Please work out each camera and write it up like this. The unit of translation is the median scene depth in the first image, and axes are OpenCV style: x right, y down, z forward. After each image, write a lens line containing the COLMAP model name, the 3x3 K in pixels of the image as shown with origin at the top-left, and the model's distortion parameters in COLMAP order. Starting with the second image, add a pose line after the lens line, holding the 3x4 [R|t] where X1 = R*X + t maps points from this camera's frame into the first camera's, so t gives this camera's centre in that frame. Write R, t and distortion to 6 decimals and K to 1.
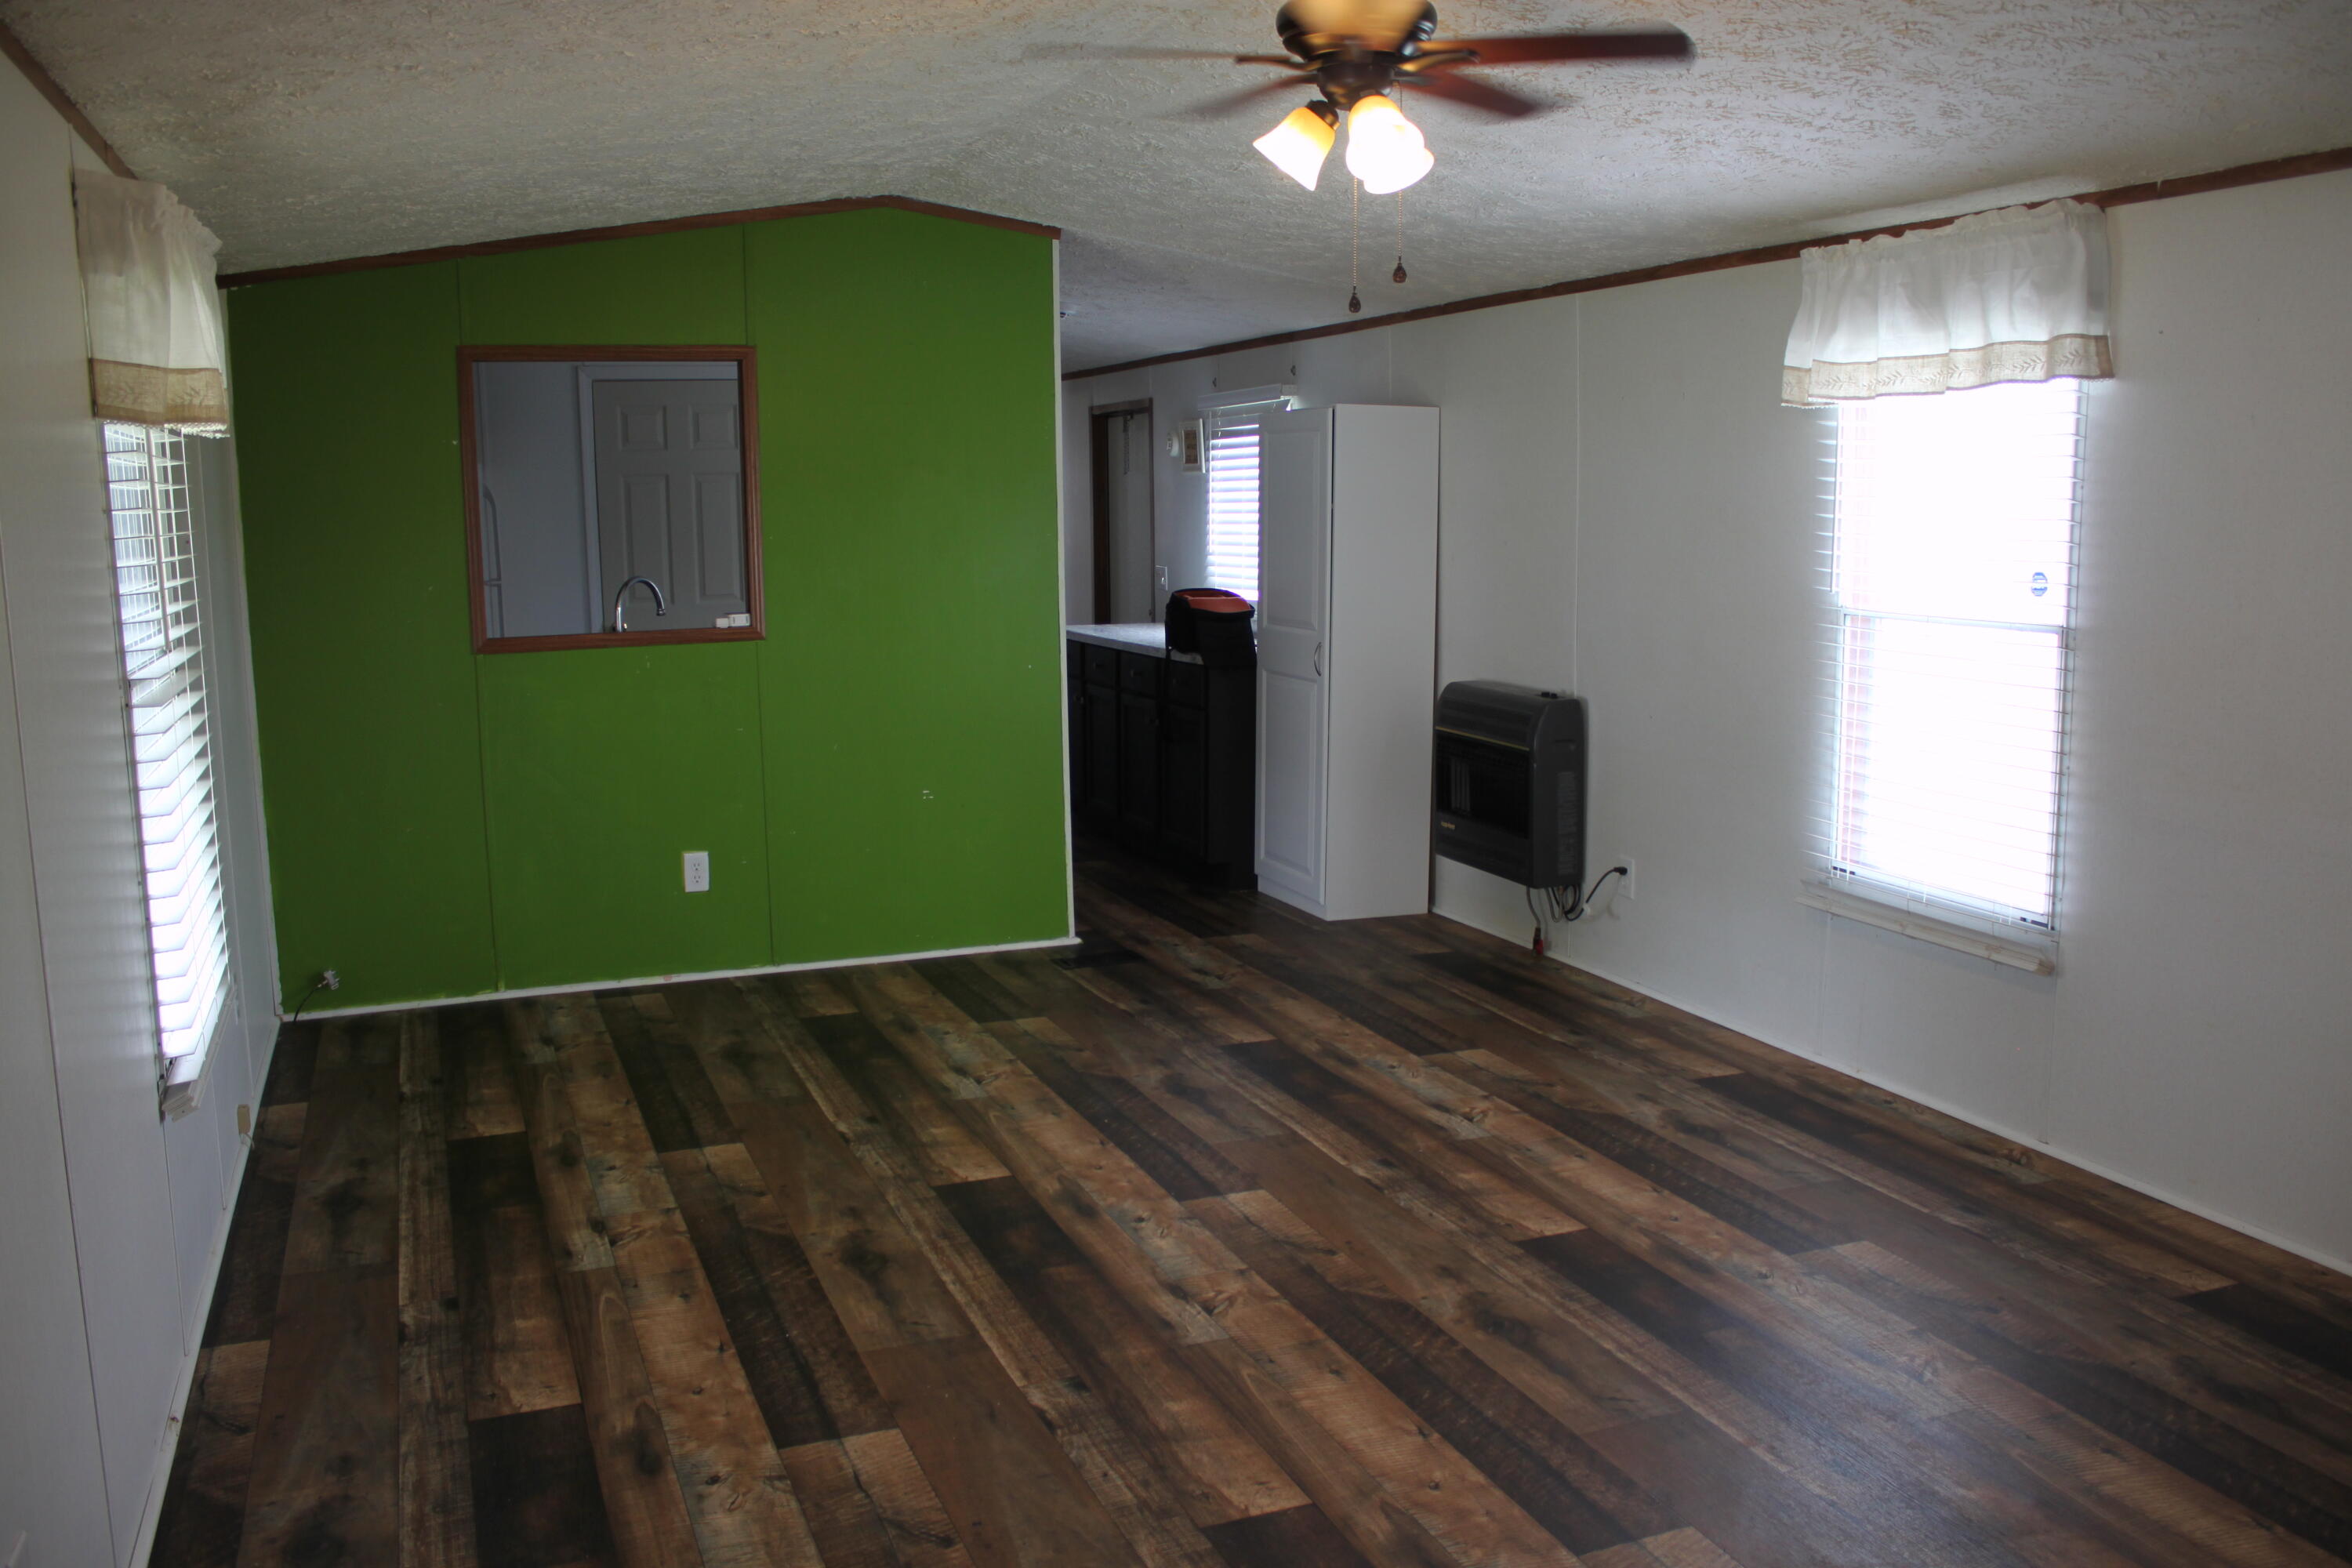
lens RADIAL K [[2073.9, 0, 1188.0], [0, 2073.9, 778.2], [0, 0, 1]] dist [-0.054112, 0.090909]
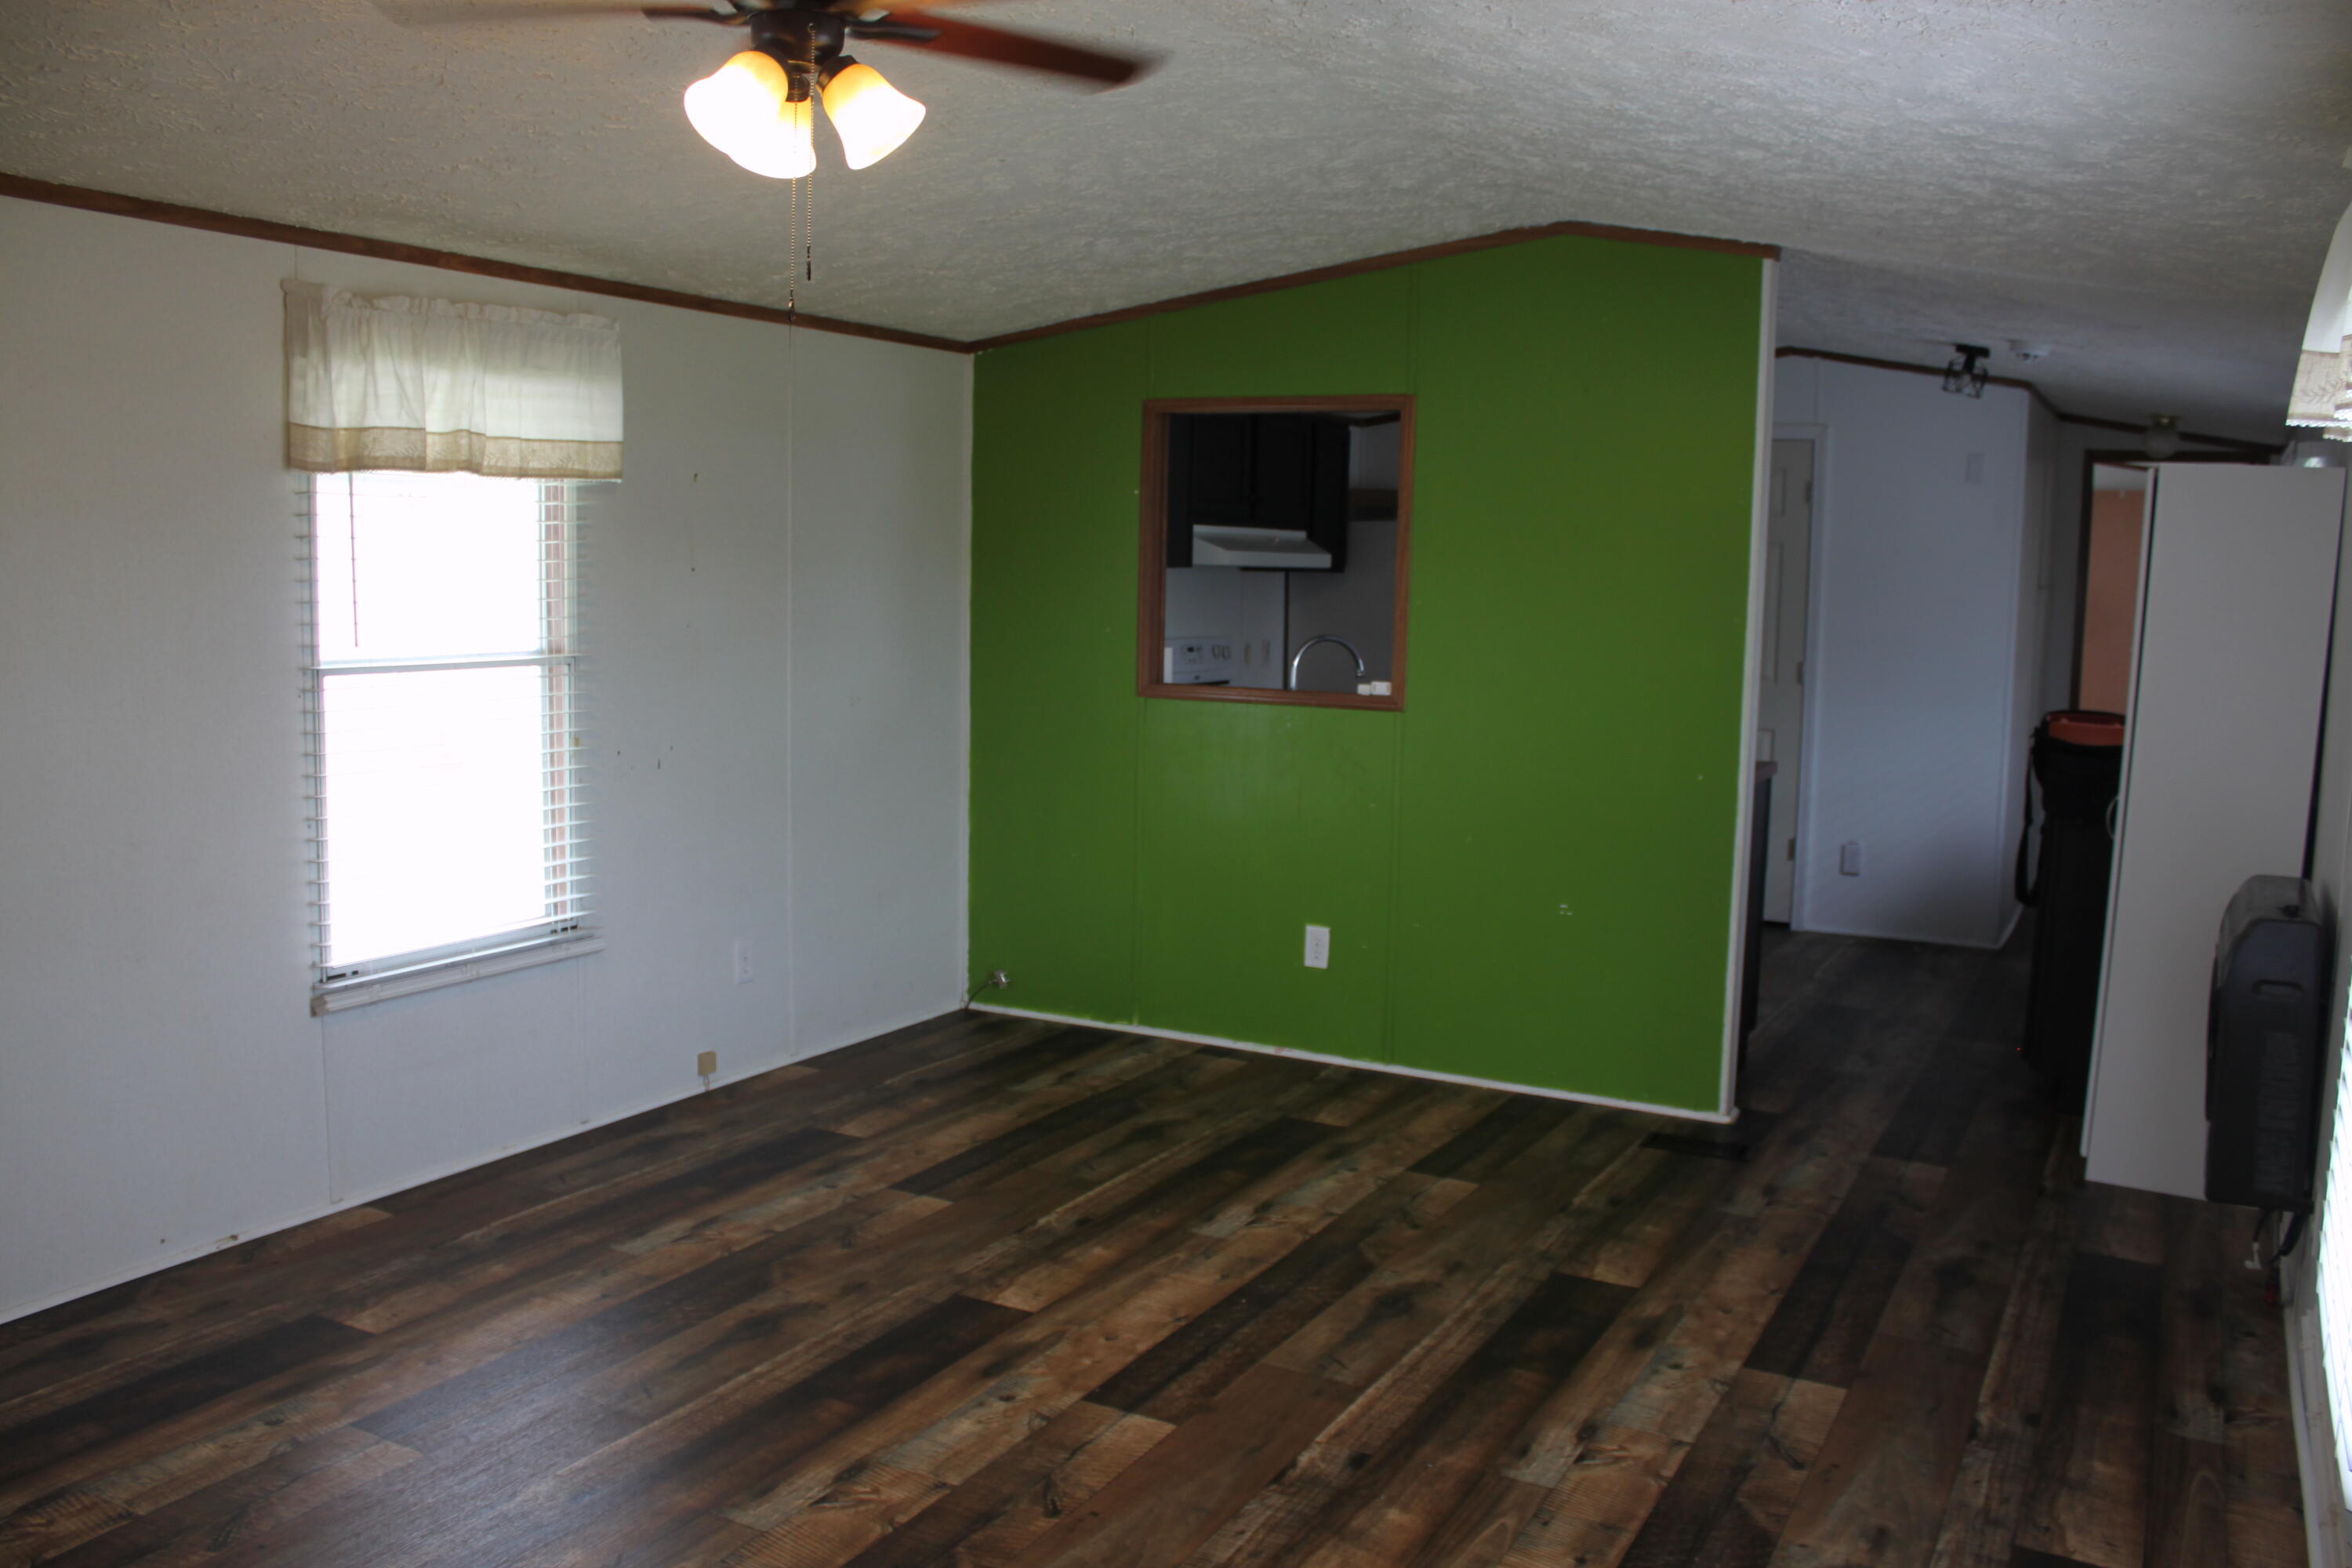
lens RADIAL K [[2073.9, 0, 1119.0], [0, 2073.9, 775.6], [0, 0, 1]] dist [-0.054112, 0.090909]
pose [[0.657272, 0.127654, -0.742763, 0.413824], [-0.155068, 0.987370, 0.032472, -0.050808], [0.737528, 0.093836, 0.668766, 0.301390]]
